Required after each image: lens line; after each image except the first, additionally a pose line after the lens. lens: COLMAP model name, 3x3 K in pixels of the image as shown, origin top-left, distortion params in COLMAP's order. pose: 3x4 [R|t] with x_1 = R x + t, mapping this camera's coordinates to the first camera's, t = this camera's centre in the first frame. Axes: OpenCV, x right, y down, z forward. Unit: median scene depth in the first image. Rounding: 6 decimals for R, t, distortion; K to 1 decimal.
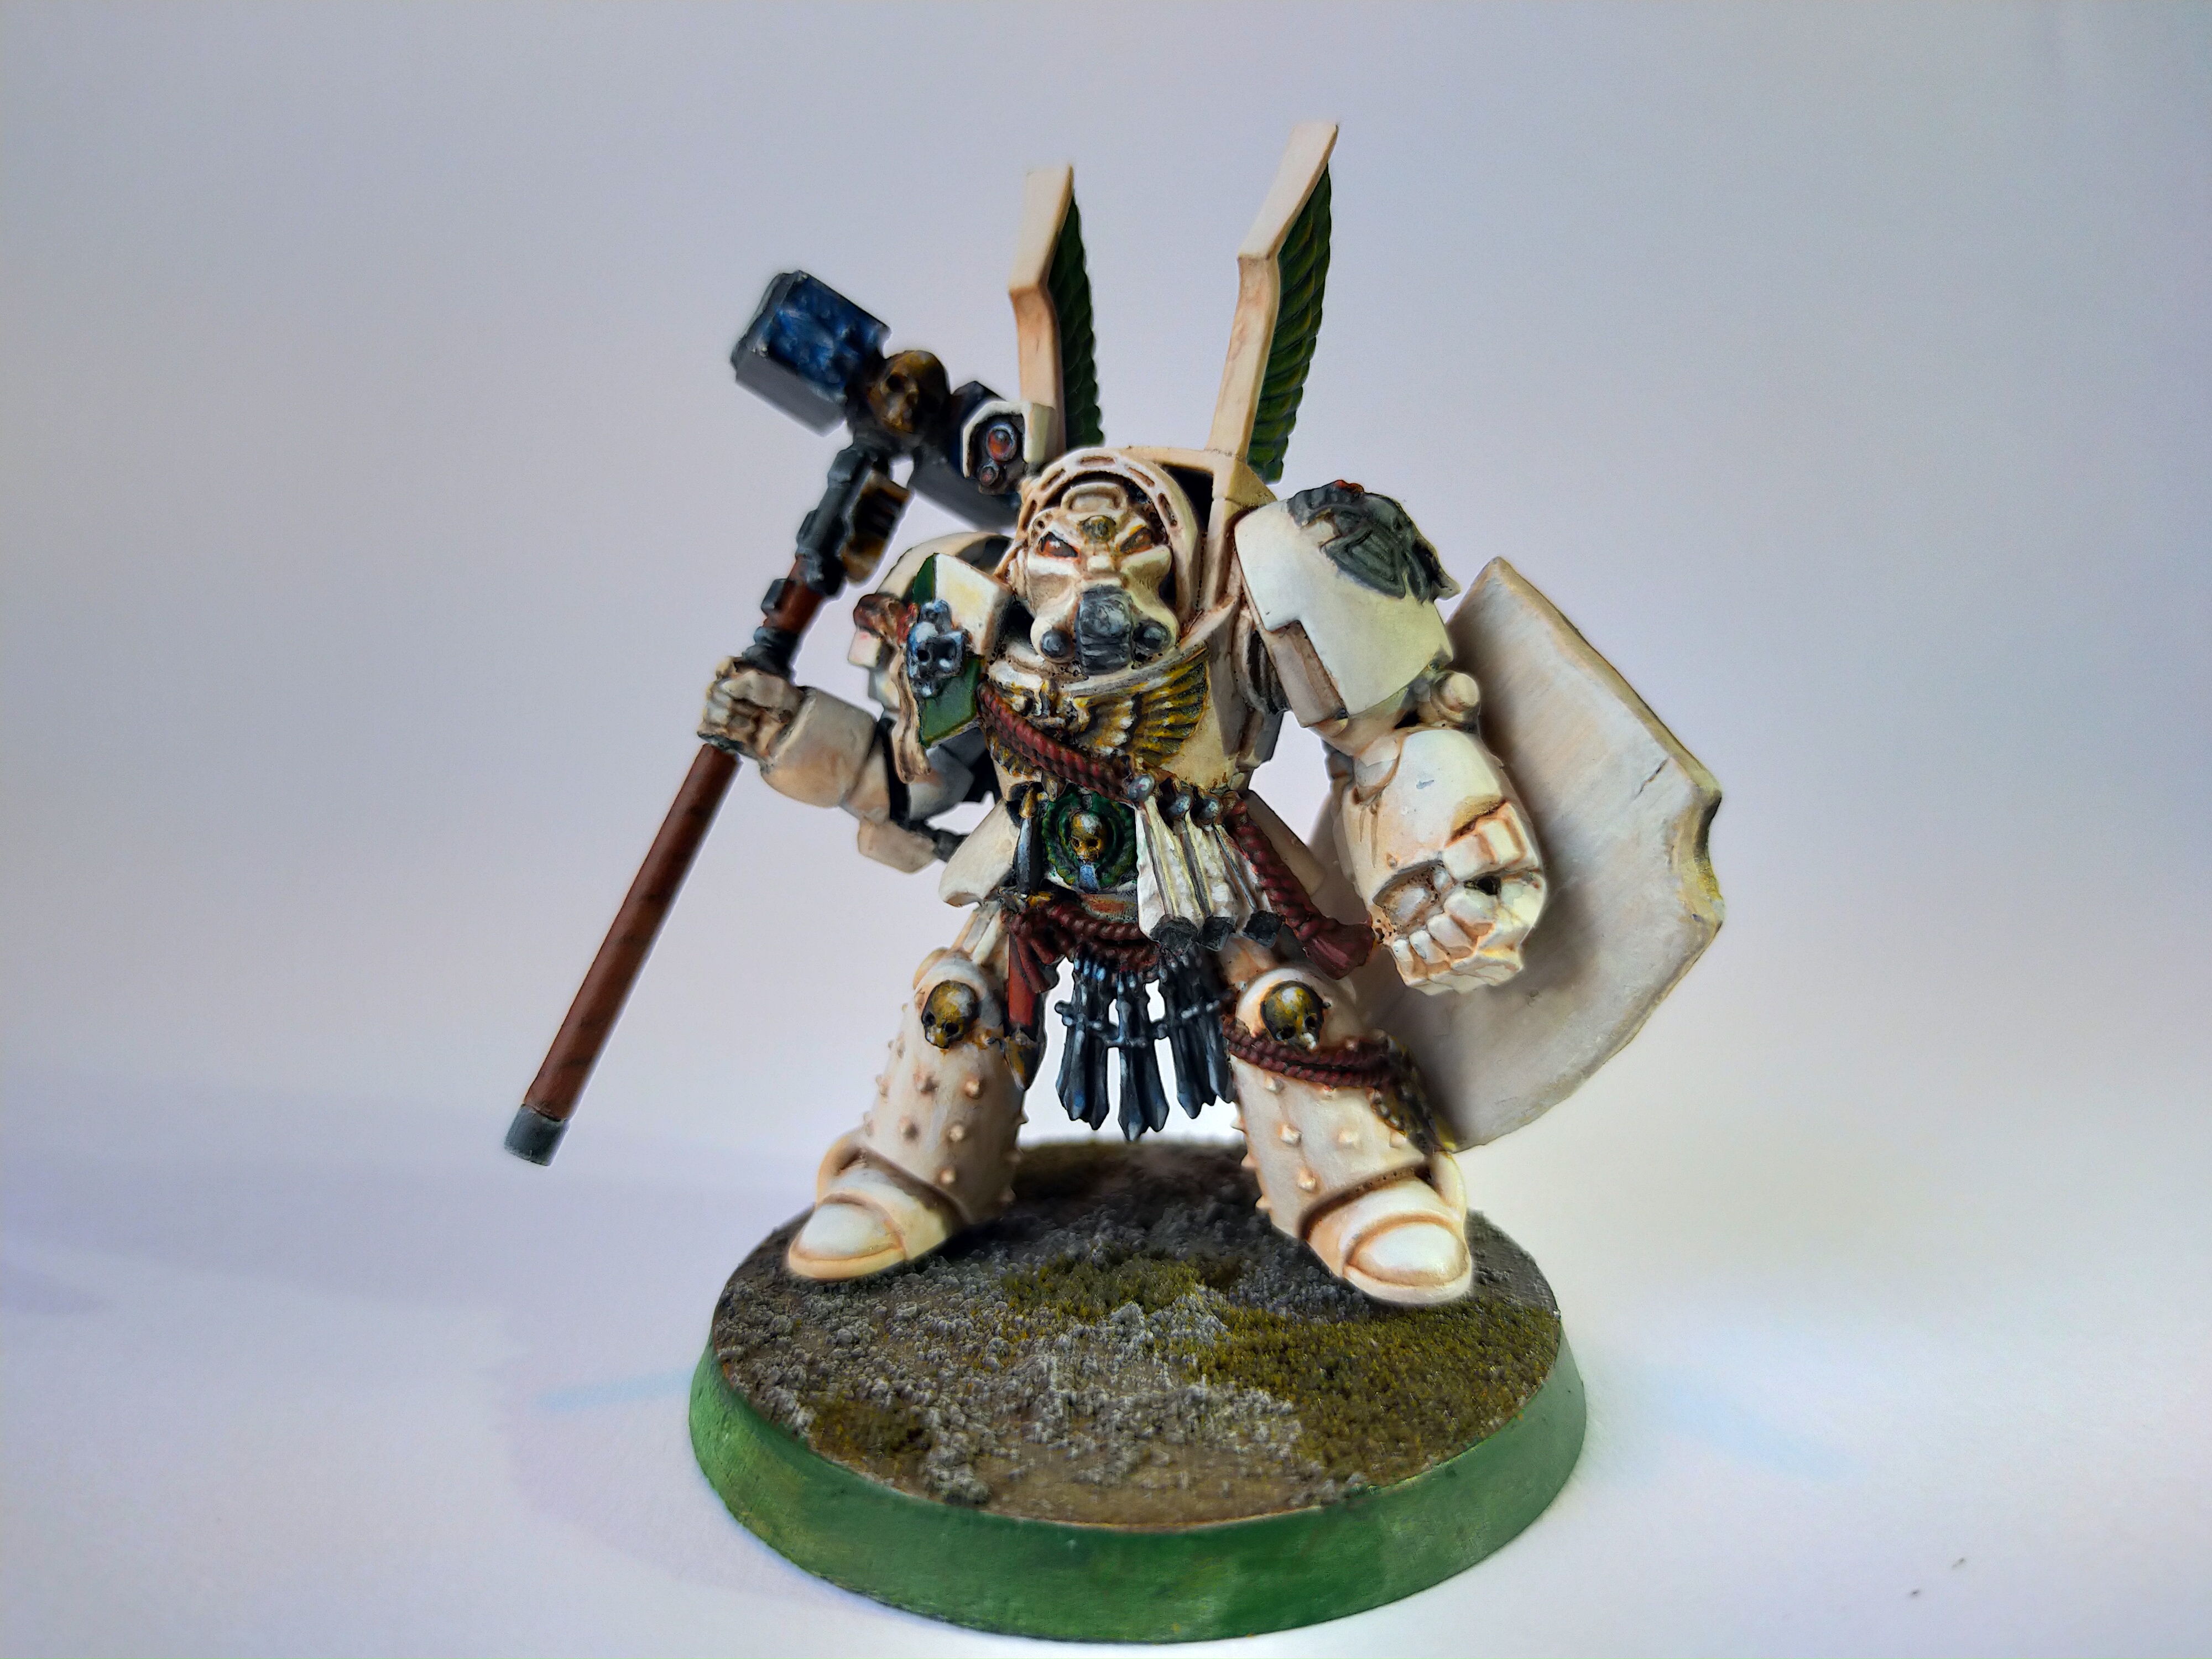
lens RADIAL K [[1855.5, 0, 1106.0], [0, 1855.5, 829.5], [0, 0, 1]] dist [0.001133, -0.000100]
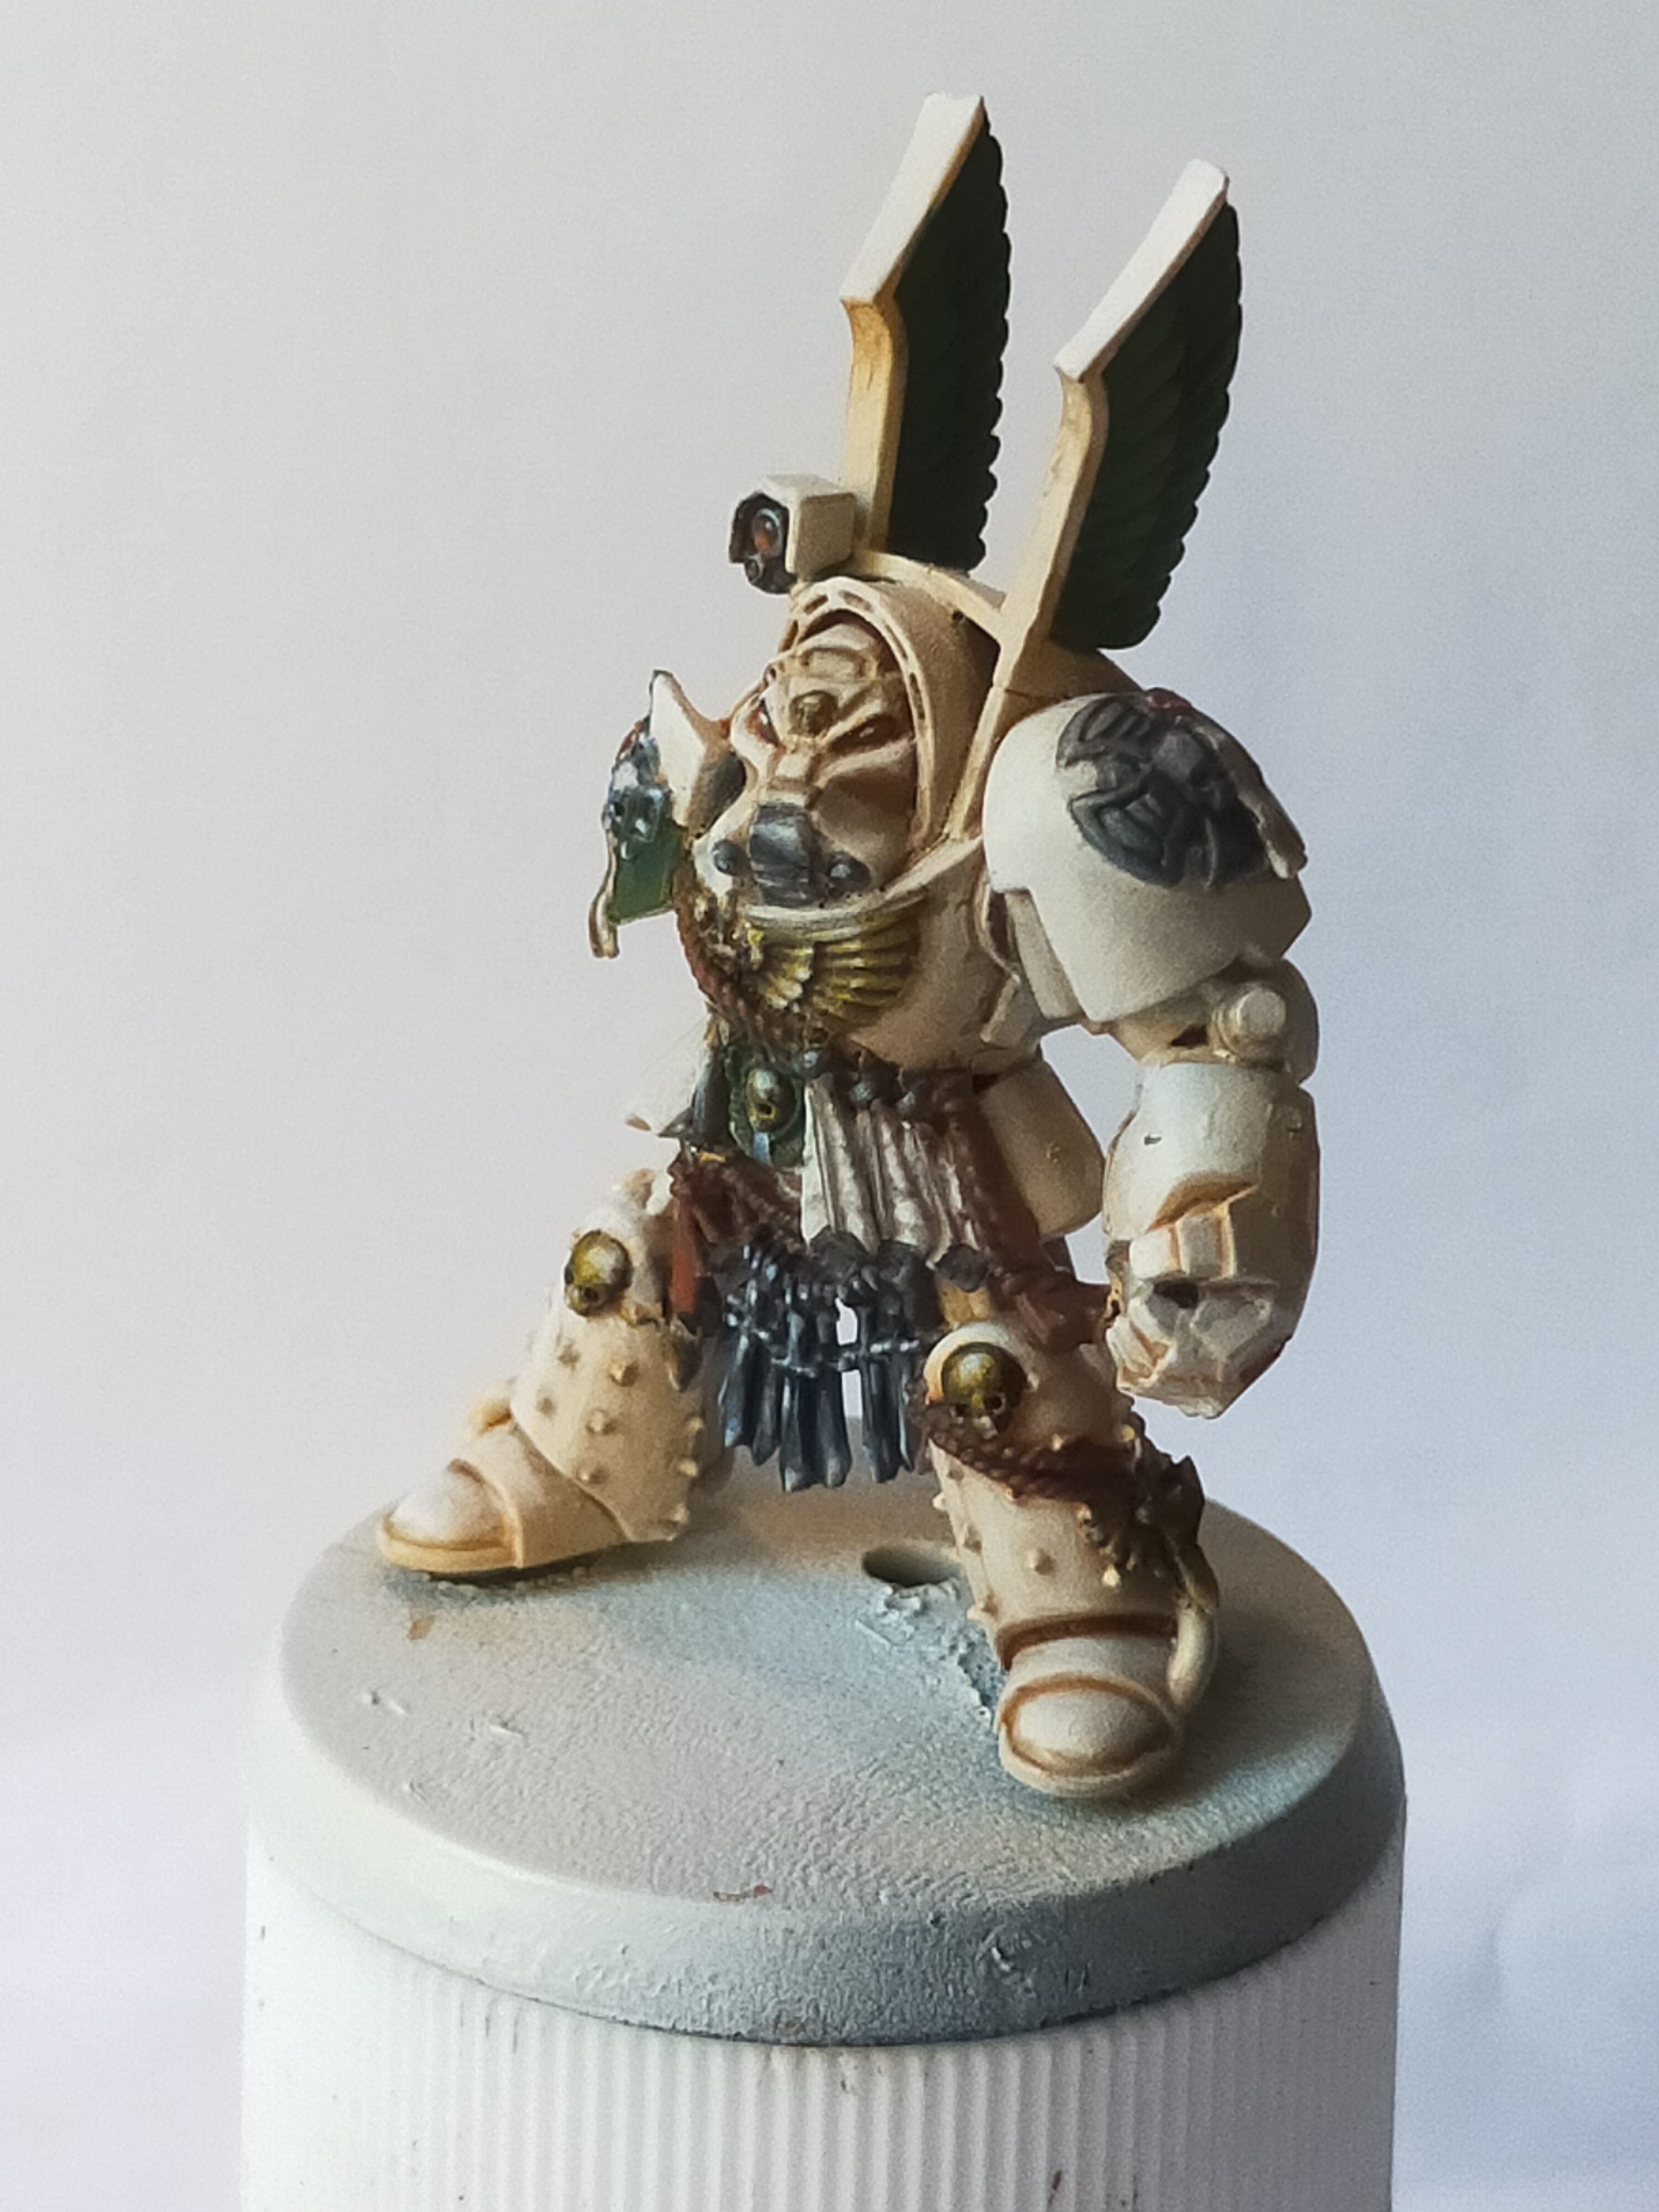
lens RADIAL K [[5916.5, 0, 829.5], [0, 5916.5, 1106.0], [0, 0, 1]] dist [-0.116561, -0.199036]
pose [[0.906891, 0.217492, -0.360897, 0.878621], [-0.141110, 0.963798, 0.226234, -0.538121], [0.397036, -0.154243, 0.904749, -1.157036]]
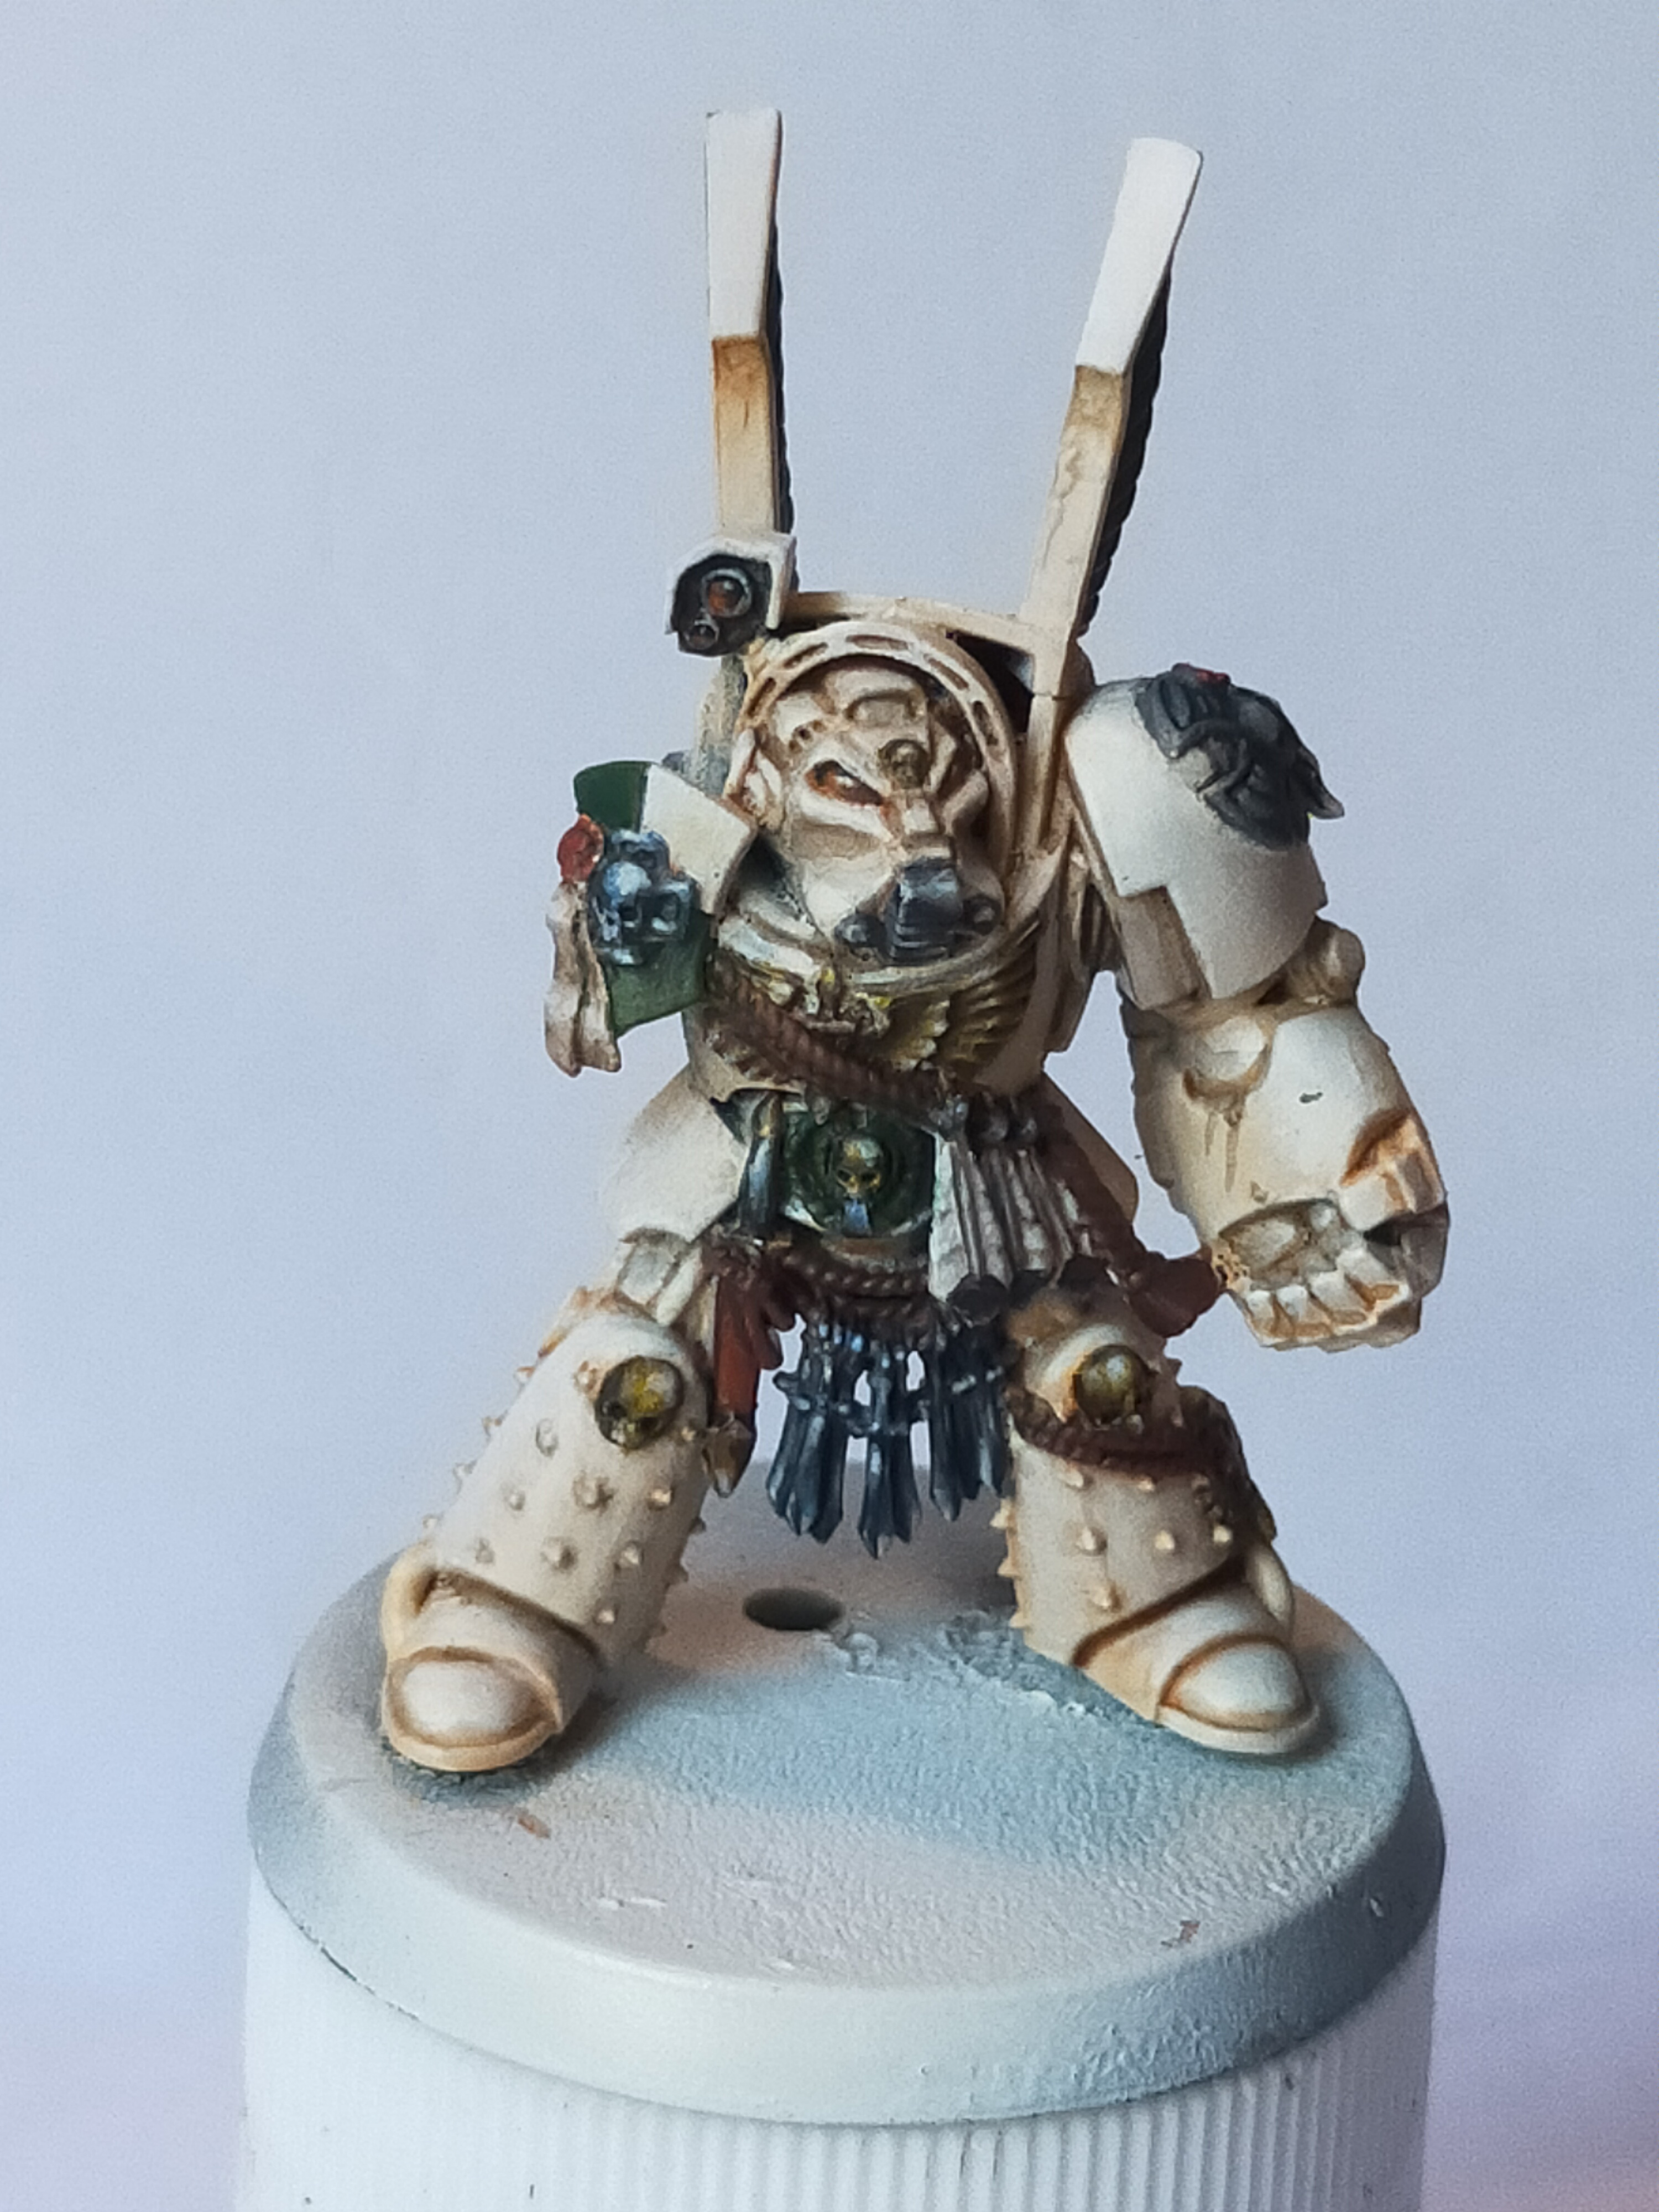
lens RADIAL K [[5916.5, 0, 829.5], [0, 5916.5, 1106.0], [0, 0, 1]] dist [-0.116561, -0.199036]
pose [[0.946593, -0.038042, 0.320180, -0.758646], [-0.030915, 0.977732, 0.207569, -0.497818], [-0.320946, -0.206382, 0.924338, -1.124822]]
